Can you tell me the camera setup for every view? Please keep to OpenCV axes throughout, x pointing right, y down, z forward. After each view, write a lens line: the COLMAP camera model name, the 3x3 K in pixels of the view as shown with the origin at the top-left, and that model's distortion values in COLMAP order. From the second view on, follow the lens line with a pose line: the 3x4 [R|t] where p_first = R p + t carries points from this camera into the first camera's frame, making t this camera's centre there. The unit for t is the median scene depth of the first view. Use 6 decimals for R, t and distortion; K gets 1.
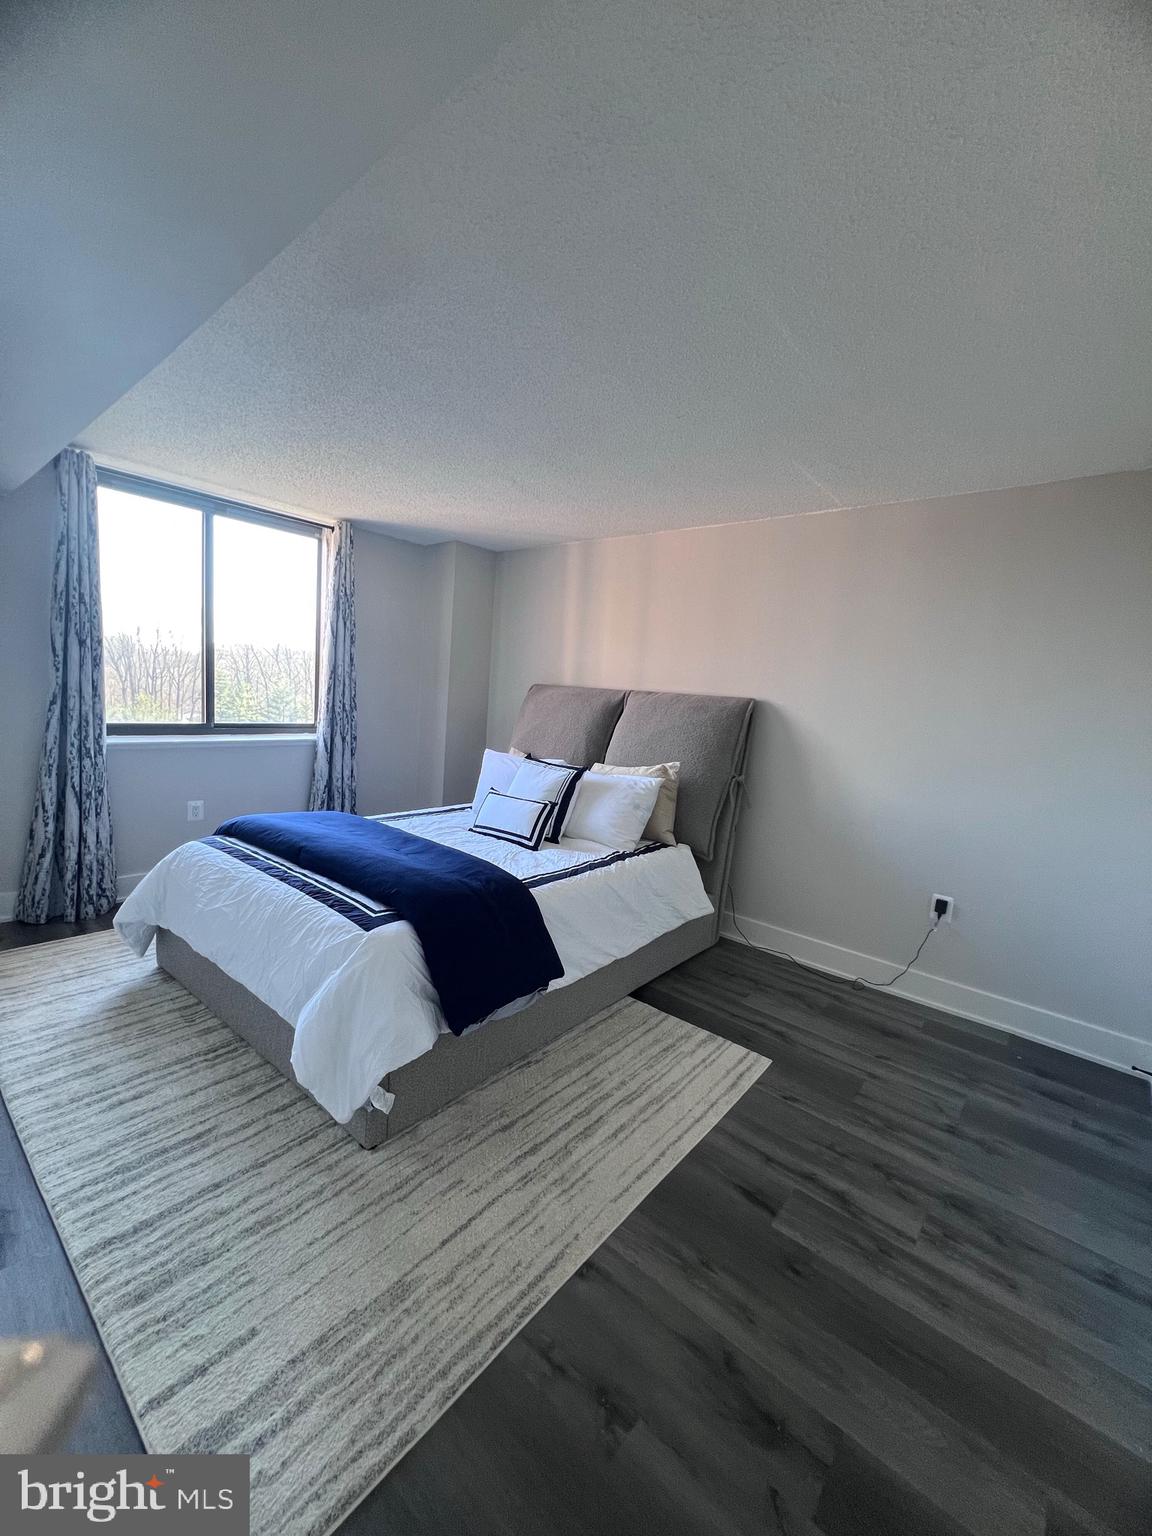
lens RADIAL K [[616.8, 0, 579.6], [0, 616.8, 767.0], [0, 0, 1]] dist [0.000620, -0.000128]
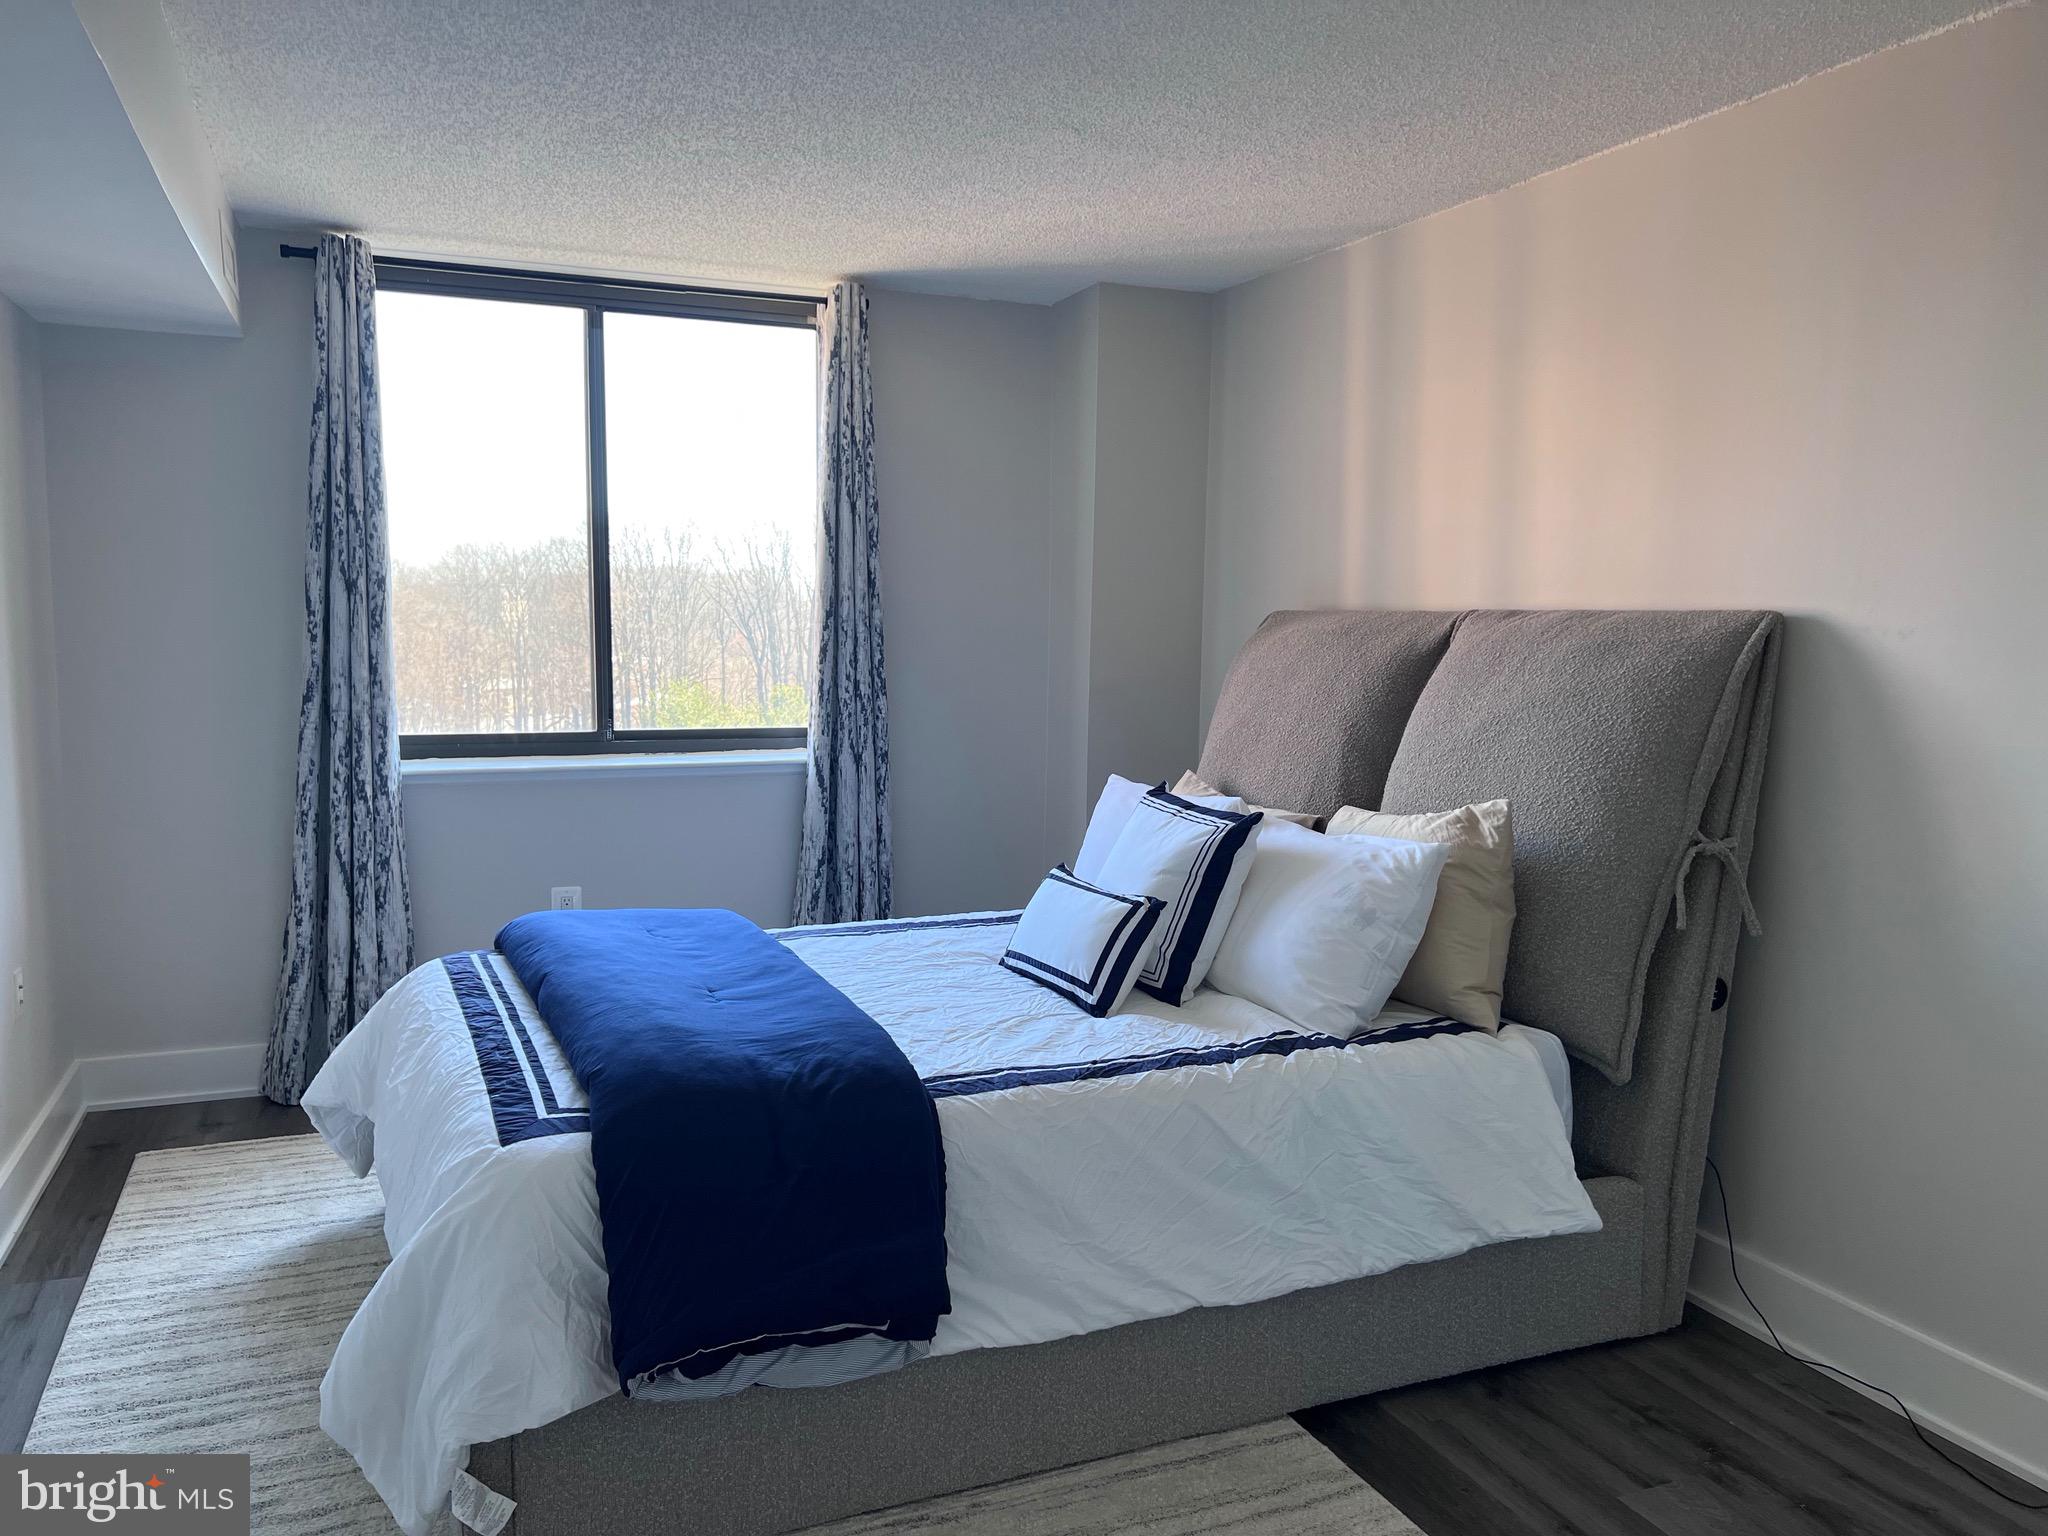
lens RADIAL K [[1547.2, 0, 1033.9], [0, 1547.2, 783.1], [0, 0, 1]] dist [0.064998, -0.072598]
pose [[0.890072, -0.012948, -0.455637, 0.343817], [-0.002879, 0.999417, -0.034024, 0.015505], [0.455811, 0.031596, 0.889515, 0.061488]]
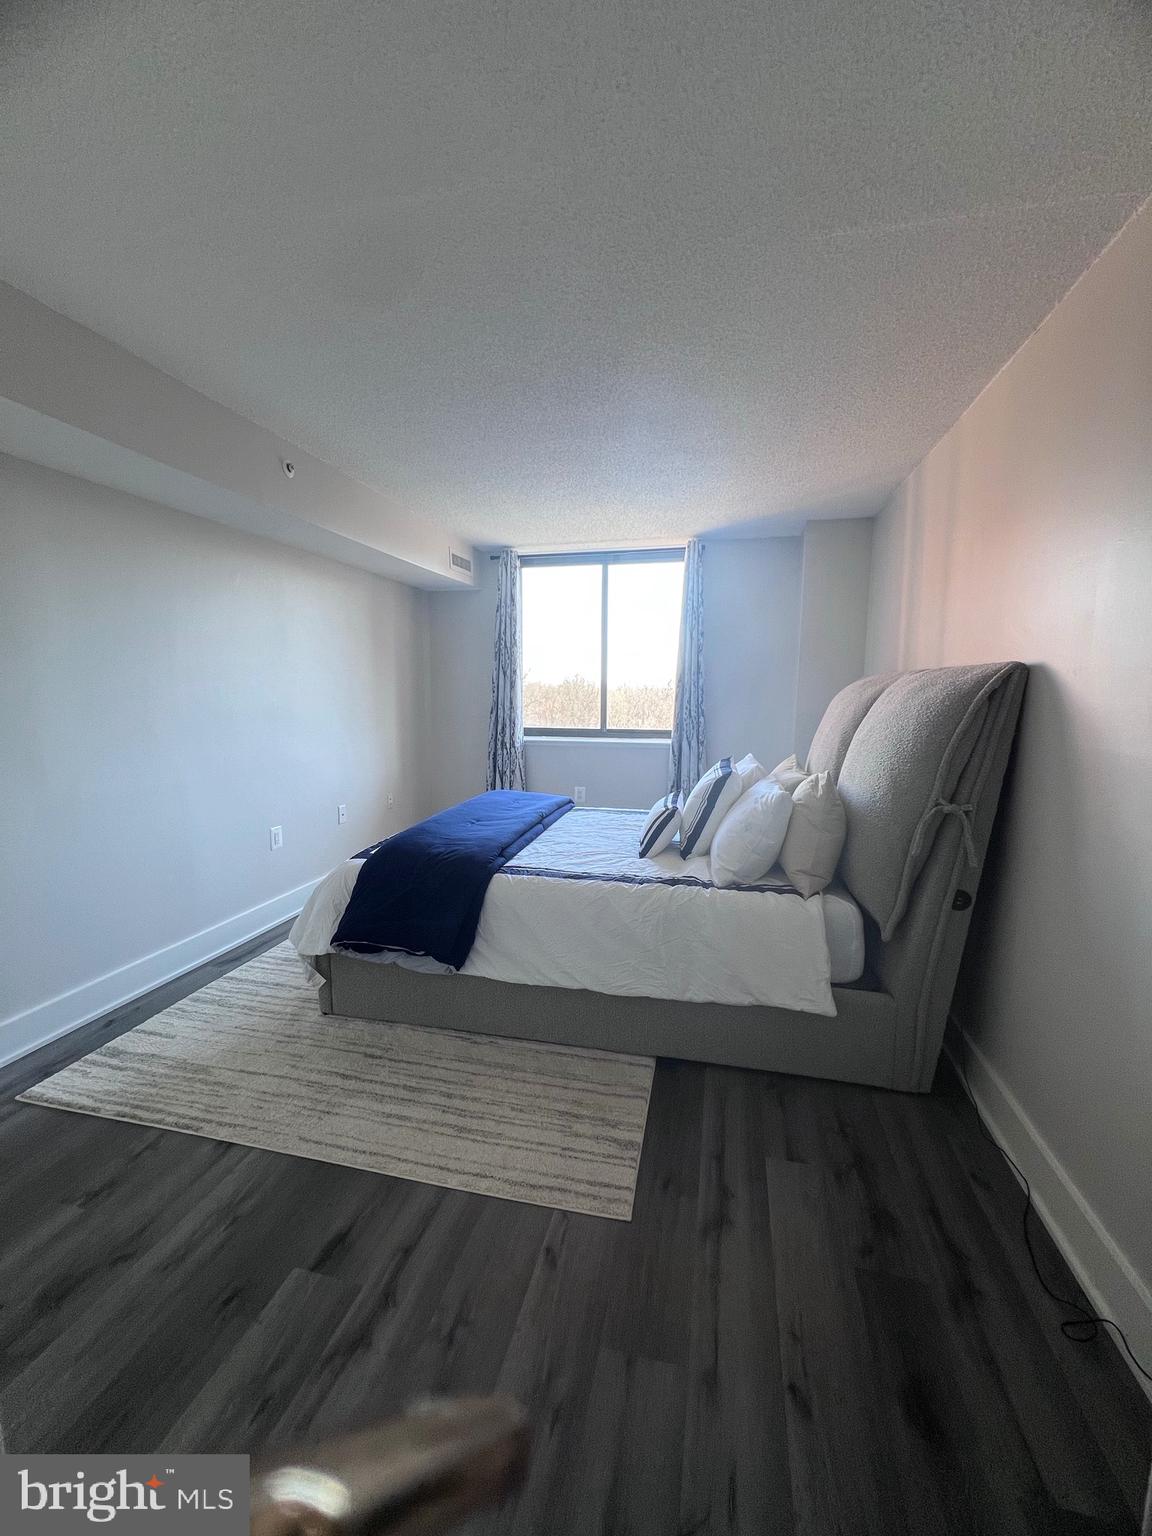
lens RADIAL K [[616.8, 0, 578.0], [0, 616.8, 767.8], [0, 0, 1]] dist [0.000620, -0.000128]
pose [[0.445675, 0.042831, -0.894170, 0.651583], [-0.083561, 0.996484, 0.006083, 0.007837], [0.891286, 0.072007, 0.447687, 0.489990]]
